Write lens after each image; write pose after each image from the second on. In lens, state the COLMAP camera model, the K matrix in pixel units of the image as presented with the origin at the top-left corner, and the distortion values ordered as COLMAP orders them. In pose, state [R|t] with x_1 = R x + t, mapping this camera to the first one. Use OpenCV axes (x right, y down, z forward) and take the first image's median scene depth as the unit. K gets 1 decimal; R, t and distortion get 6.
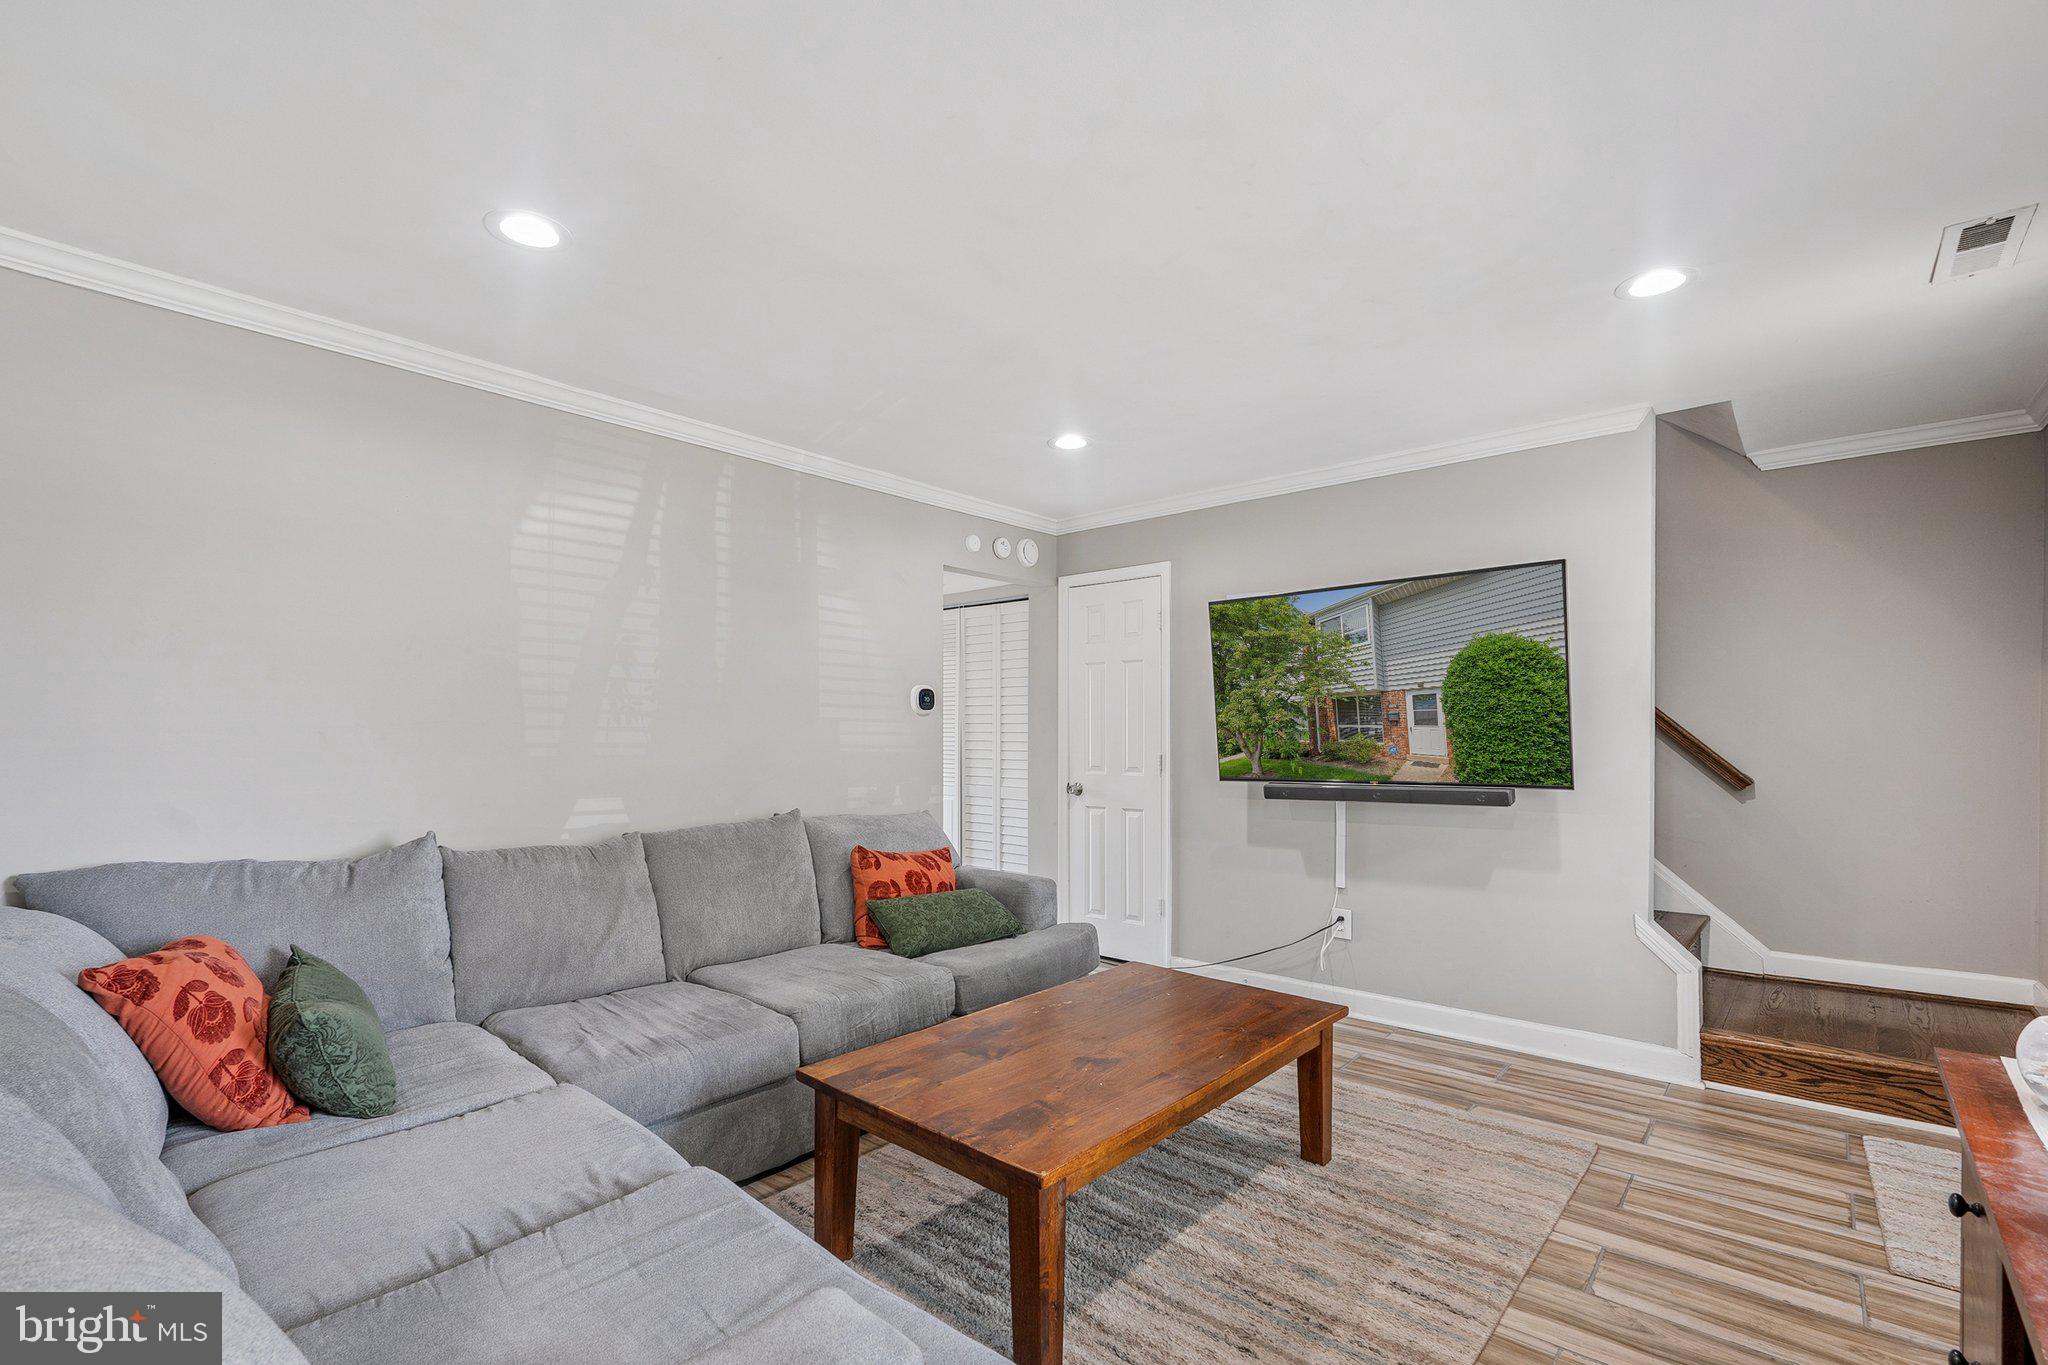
lens RADIAL K [[907.5, 0, 1029.9], [0, 907.5, 746.3], [0, 0, 1]] dist [0.002555, 0.000270]
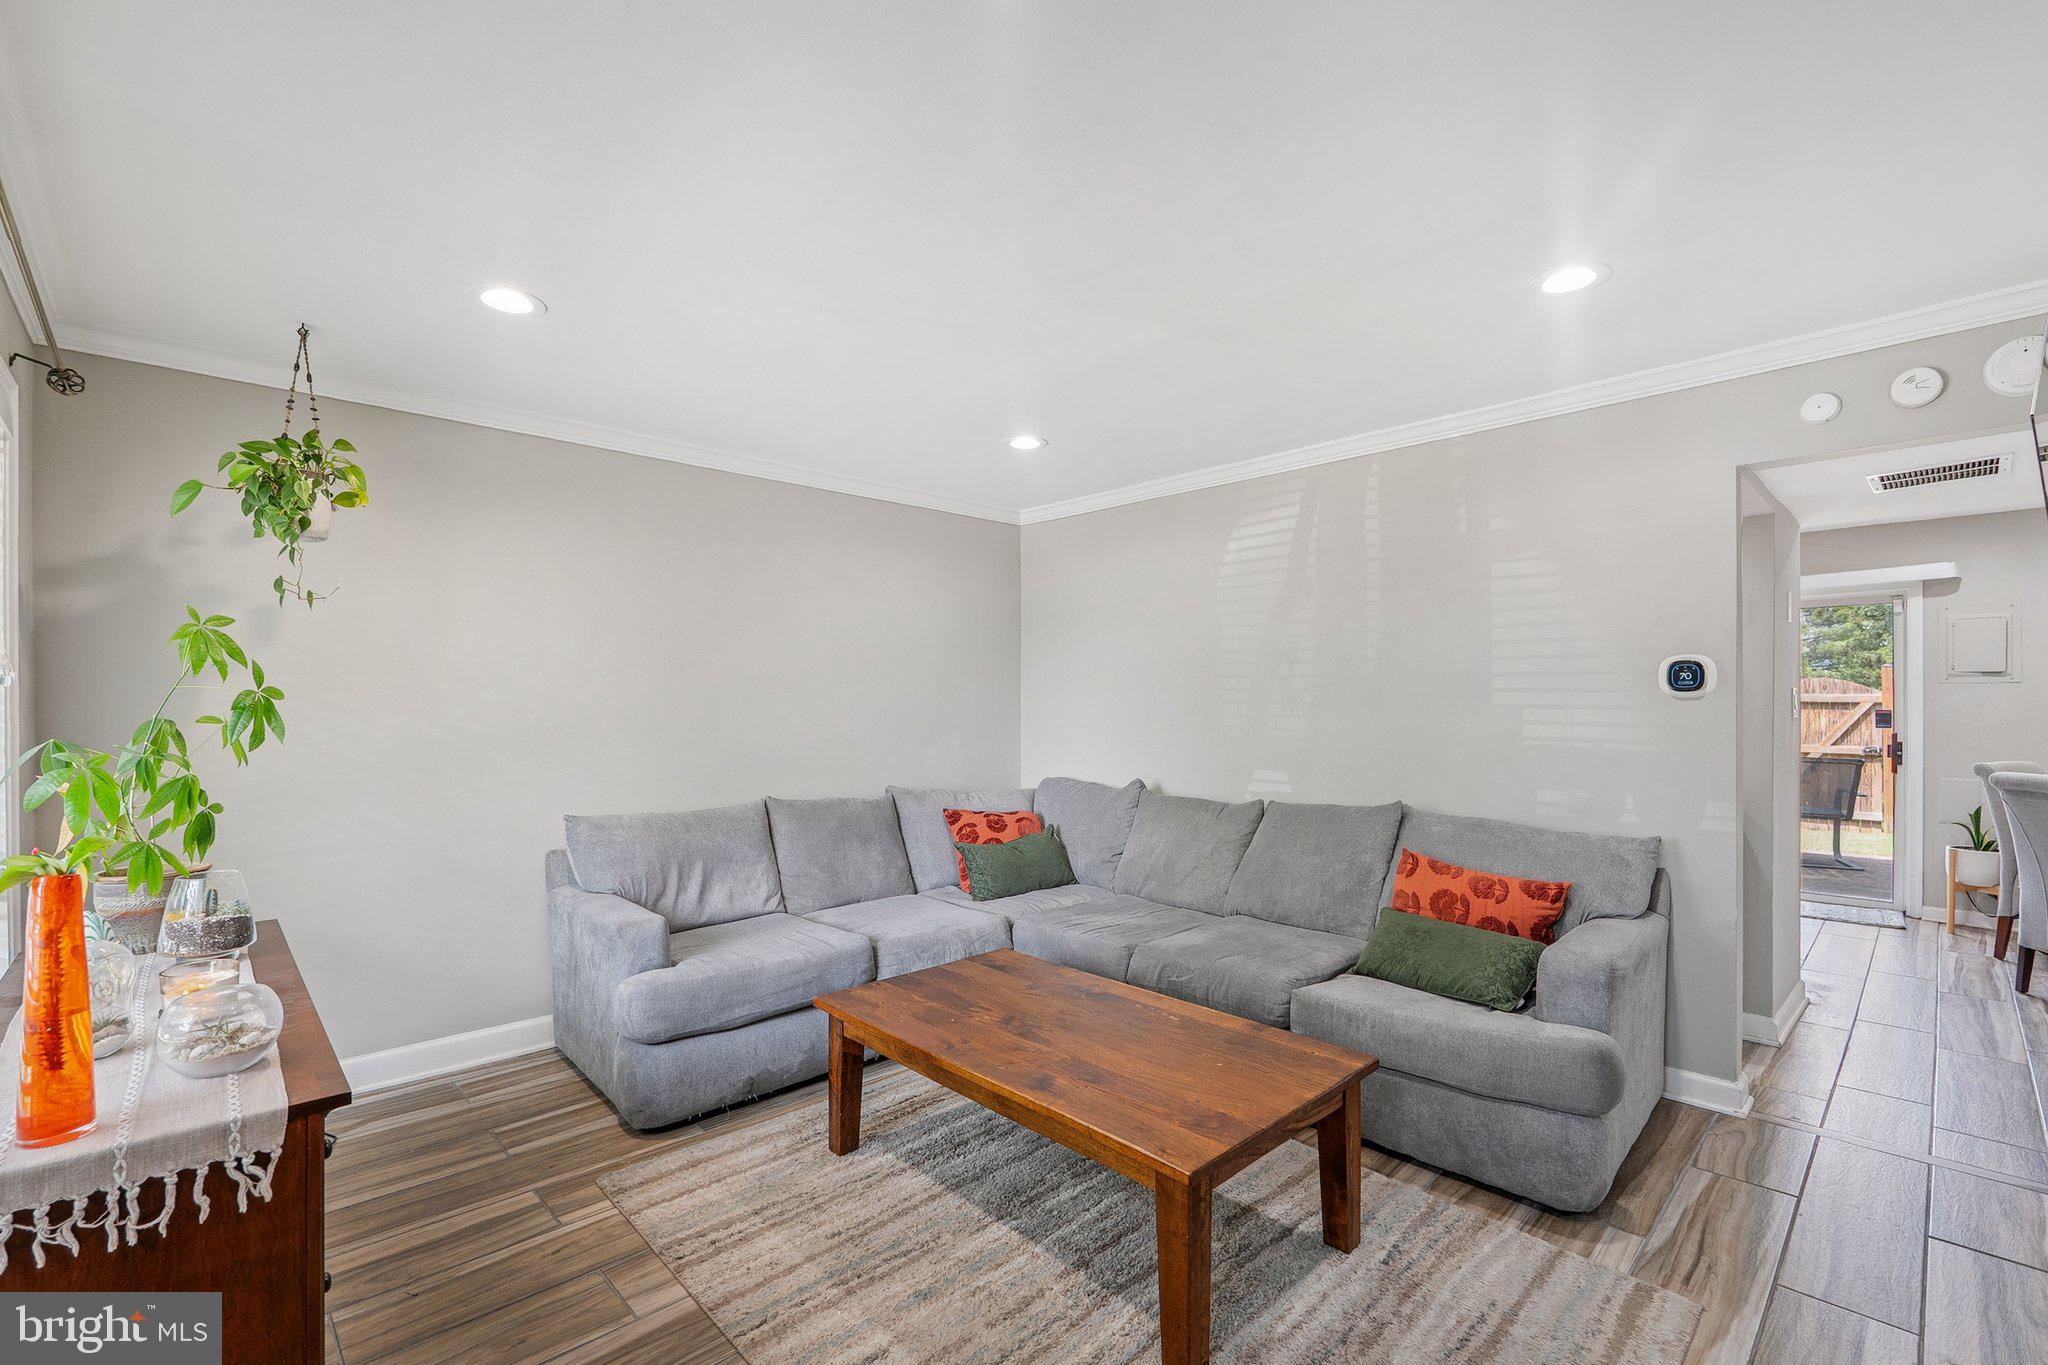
lens RADIAL K [[907.5, 0, 1025.9], [0, 907.5, 697.7], [0, 0, 1]] dist [0.002555, 0.000270]
pose [[-0.086164, -0.006726, -0.996258, 0.745417], [-0.017416, 0.999835, -0.005244, -0.028813], [0.996129, 0.016899, -0.086267, 0.699453]]
